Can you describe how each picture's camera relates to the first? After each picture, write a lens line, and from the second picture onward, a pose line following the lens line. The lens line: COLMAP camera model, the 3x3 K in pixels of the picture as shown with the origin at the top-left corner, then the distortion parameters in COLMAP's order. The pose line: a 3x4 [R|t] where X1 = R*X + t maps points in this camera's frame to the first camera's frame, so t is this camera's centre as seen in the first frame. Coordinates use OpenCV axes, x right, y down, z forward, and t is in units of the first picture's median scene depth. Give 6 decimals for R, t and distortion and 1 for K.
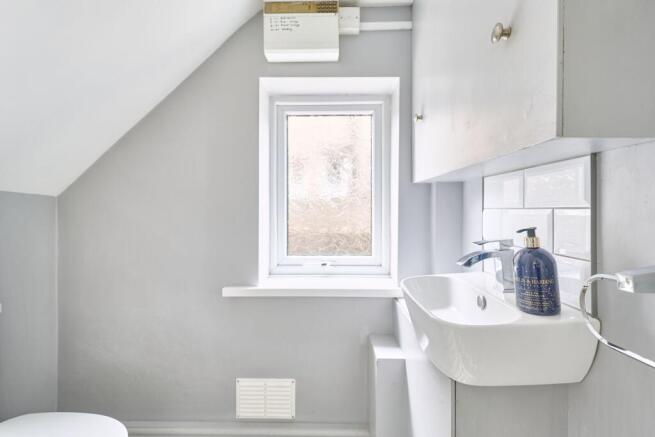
lens RADIAL K [[302.7, 0, 326.4], [0, 302.7, 213.4], [0, 0, 1]] dist [0.004014, 0.000212]
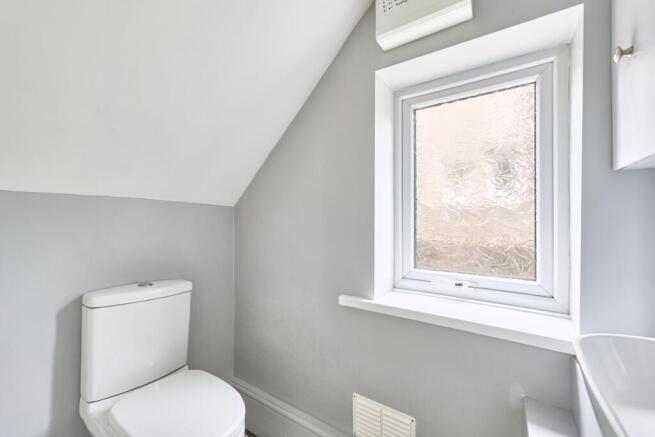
lens RADIAL K [[268.4, 0, 329.1], [0, 268.4, 219.1], [0, 0, 1]] dist [0.002454, -0.000406]
pose [[0.834205, 0.000257, -0.551454, 0.096290], [-0.010819, 0.999815, -0.015900, 0.011688], [0.551348, 0.019230, 0.834054, 0.220335]]
